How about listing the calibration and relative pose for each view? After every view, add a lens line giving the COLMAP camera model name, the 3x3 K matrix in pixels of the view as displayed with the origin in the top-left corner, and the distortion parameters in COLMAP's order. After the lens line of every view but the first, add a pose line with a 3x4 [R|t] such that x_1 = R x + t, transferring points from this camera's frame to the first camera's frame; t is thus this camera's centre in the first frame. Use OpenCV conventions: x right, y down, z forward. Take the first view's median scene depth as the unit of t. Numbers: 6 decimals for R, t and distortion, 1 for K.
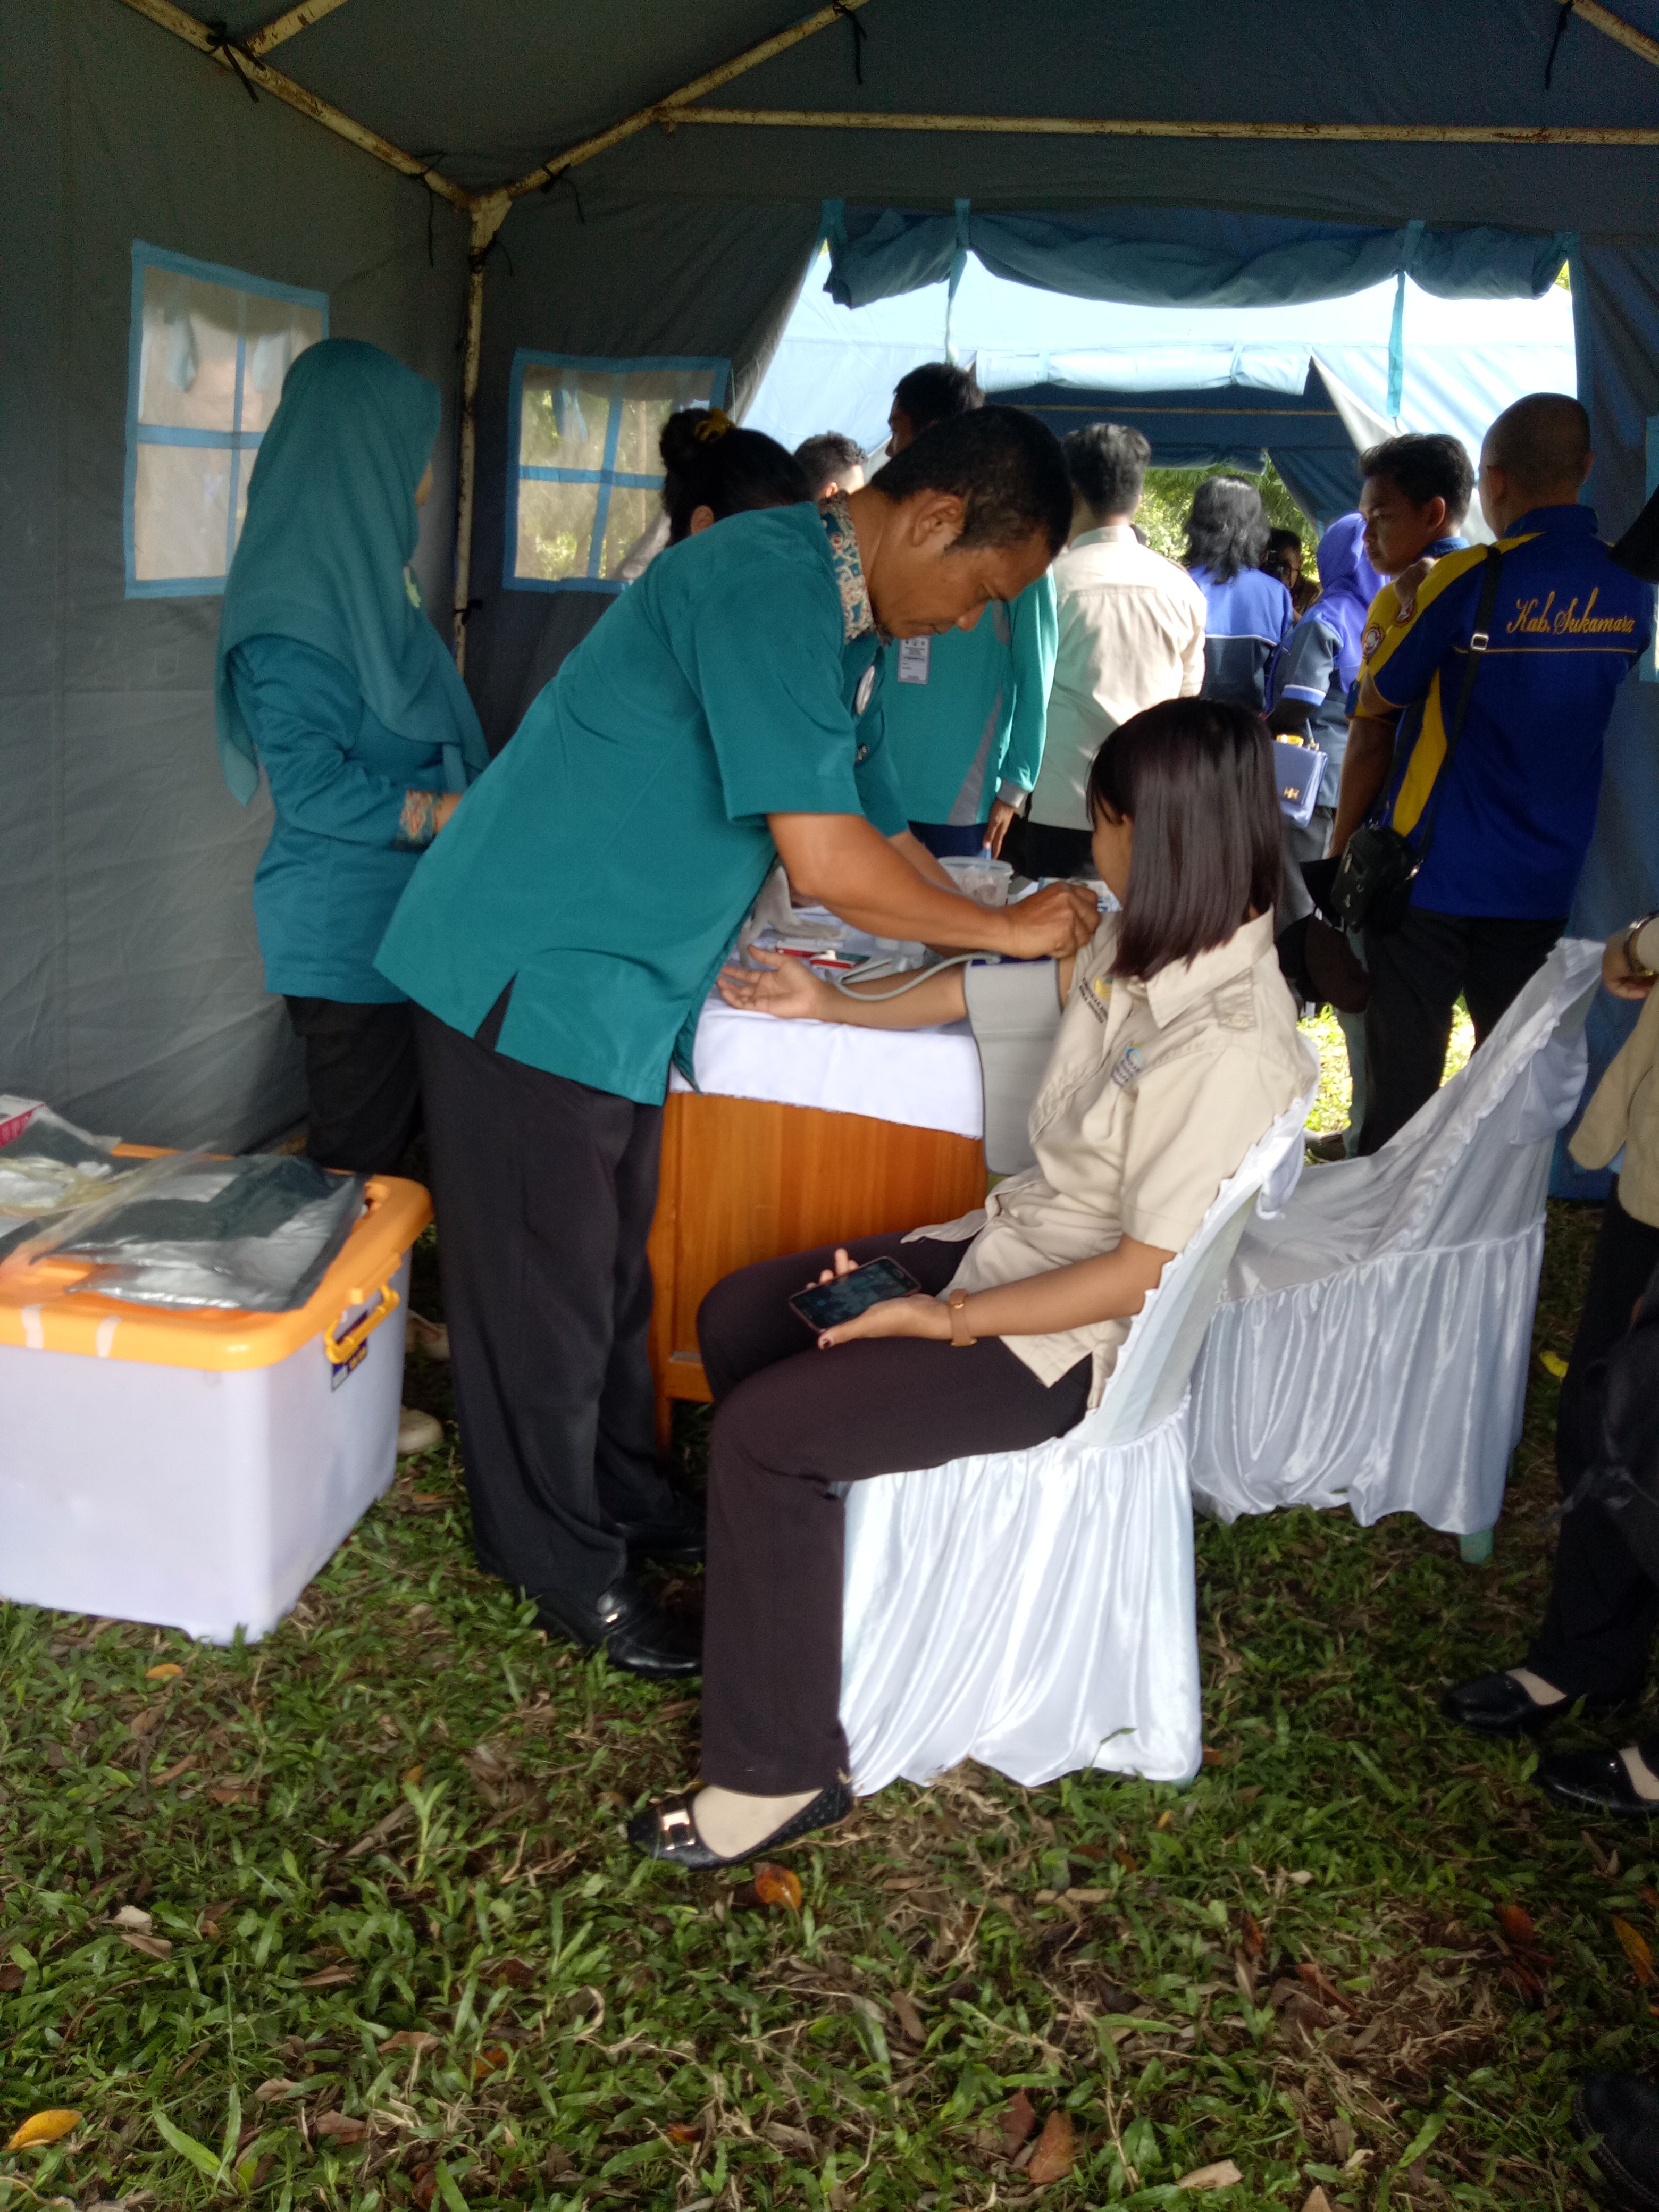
lens RADIAL K [[1636.2, 0, 830.4], [0, 1636.2, 1112.8], [0, 0, 1]] dist [0.010211, 0.007002]
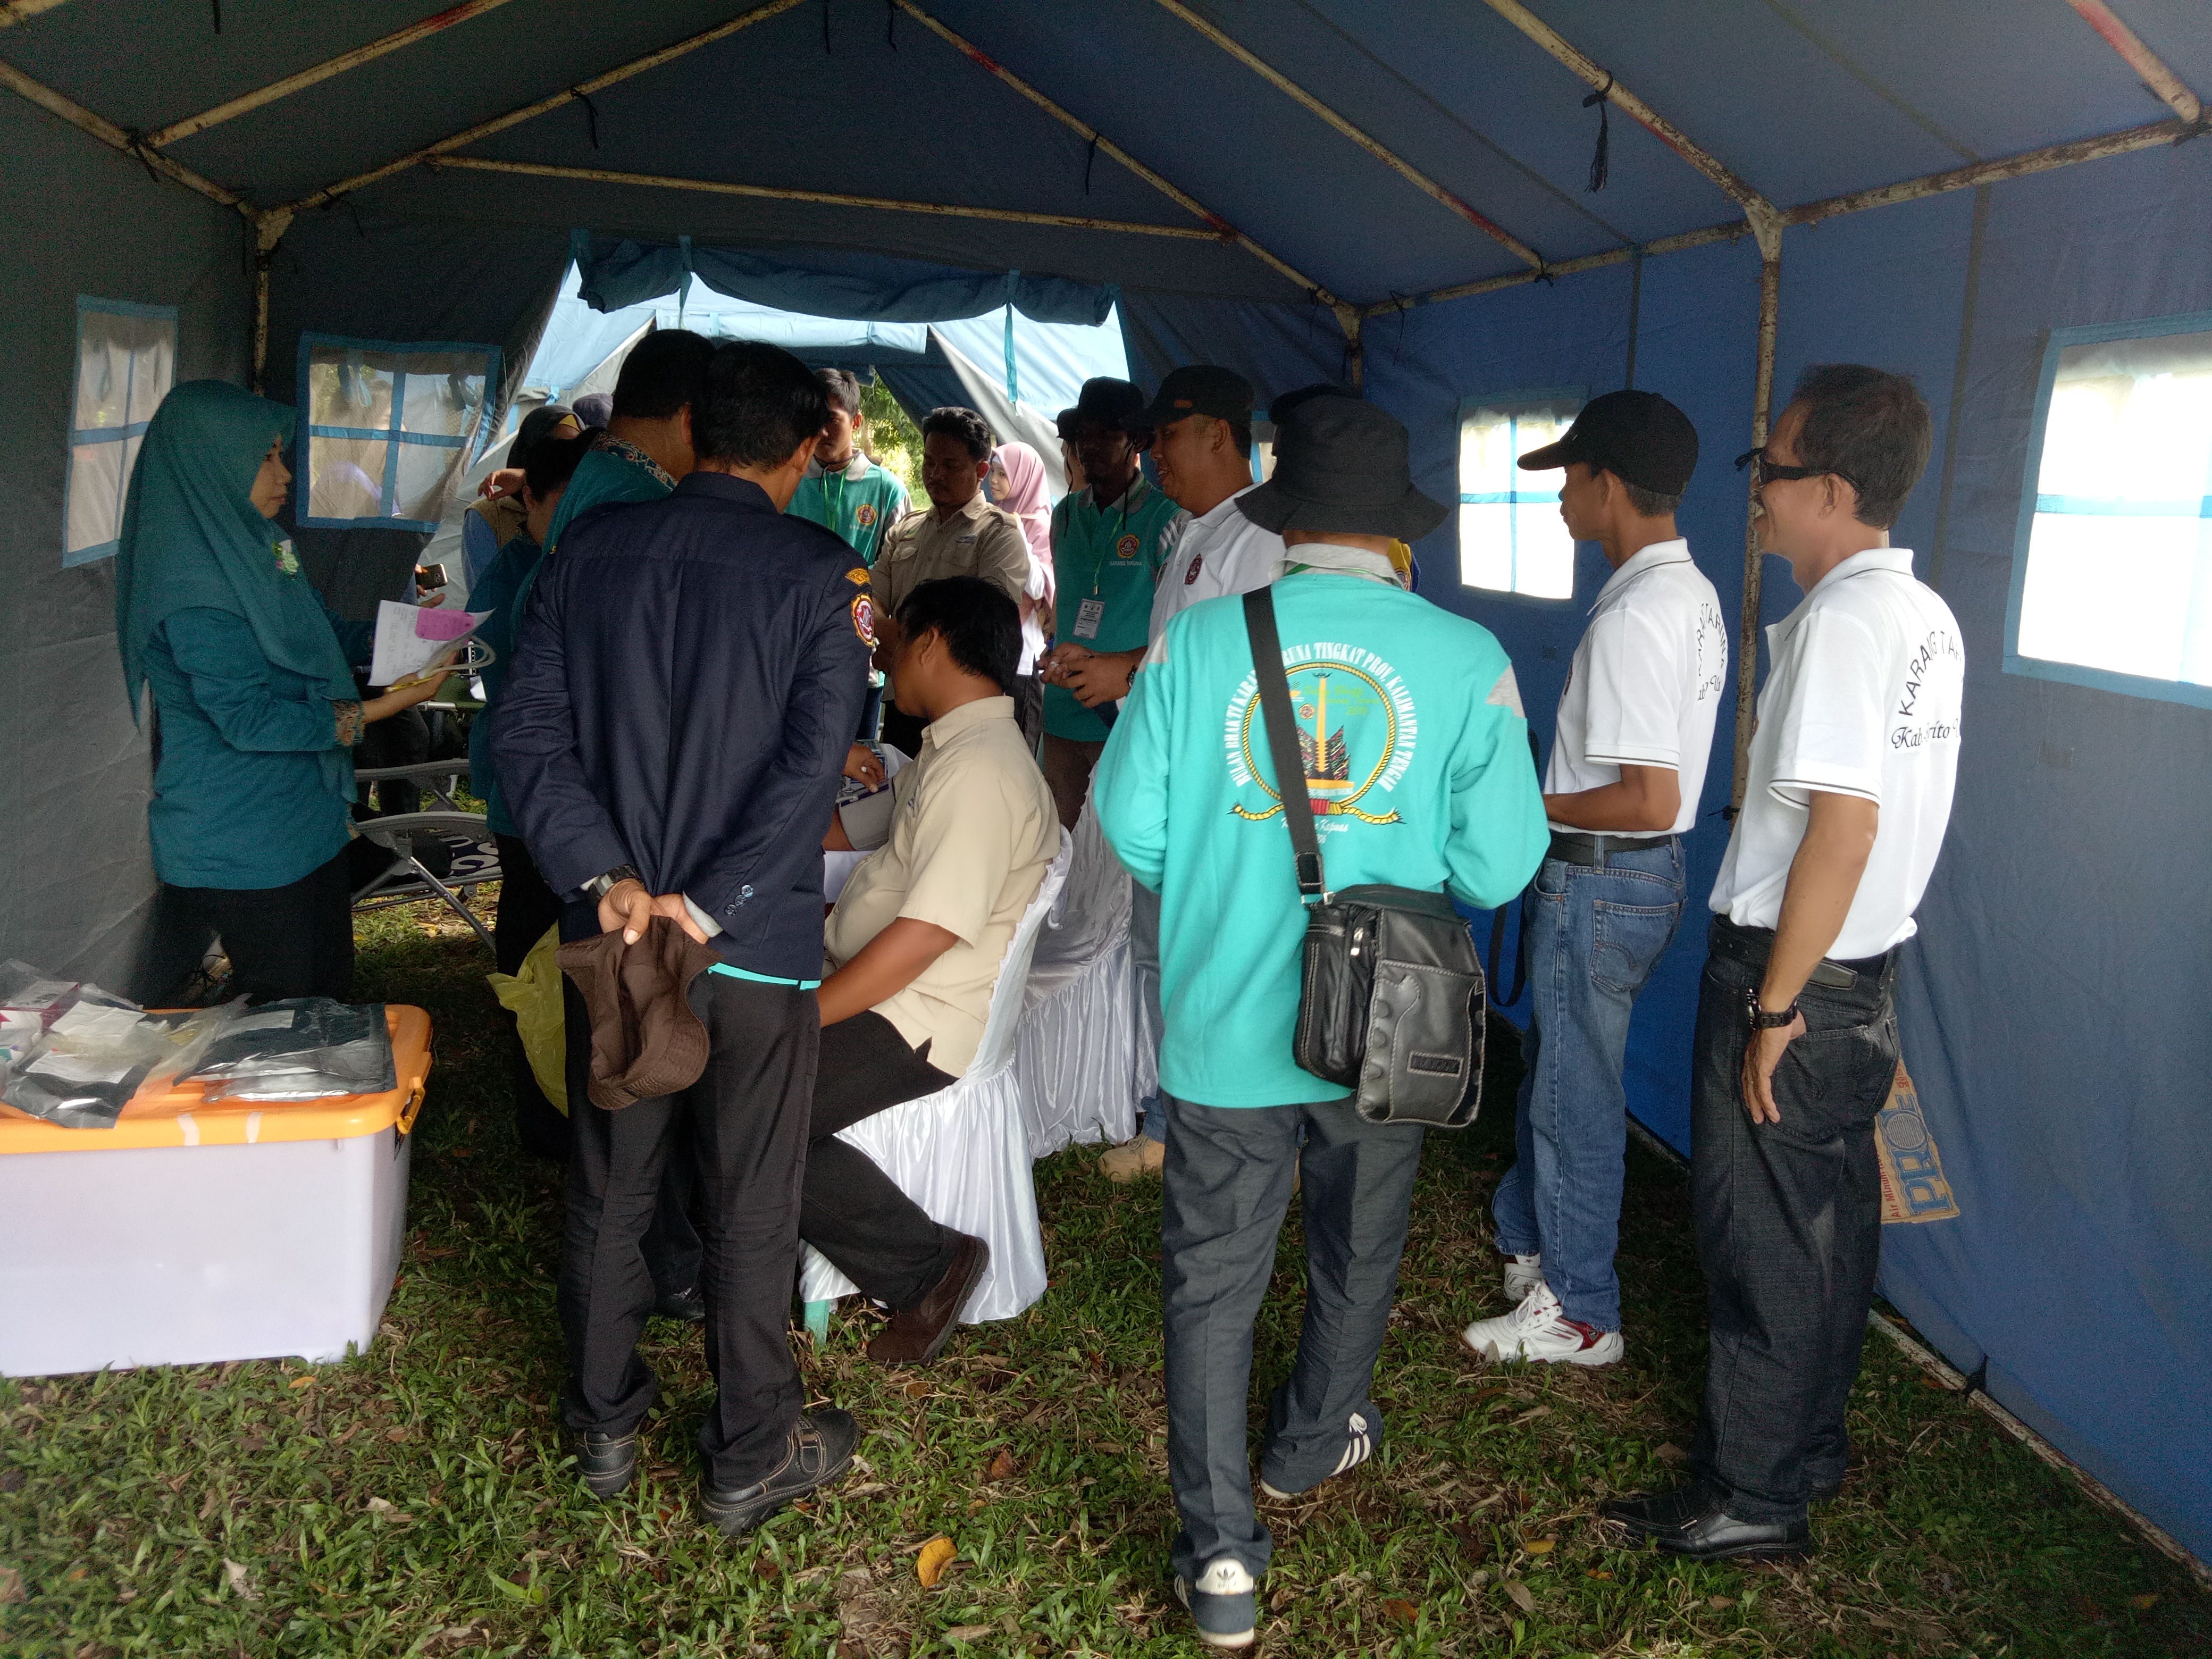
lens RADIAL K [[1636.2, 0, 1105.6], [0, 1636.2, 824.1], [0, 0, 1]] dist [0.010211, 0.007002]
pose [[0.920018, -0.093131, 0.380649, -0.166632], [0.125436, 0.990231, -0.060902, 0.034458], [-0.371259, 0.103778, 0.922712, -0.312058]]
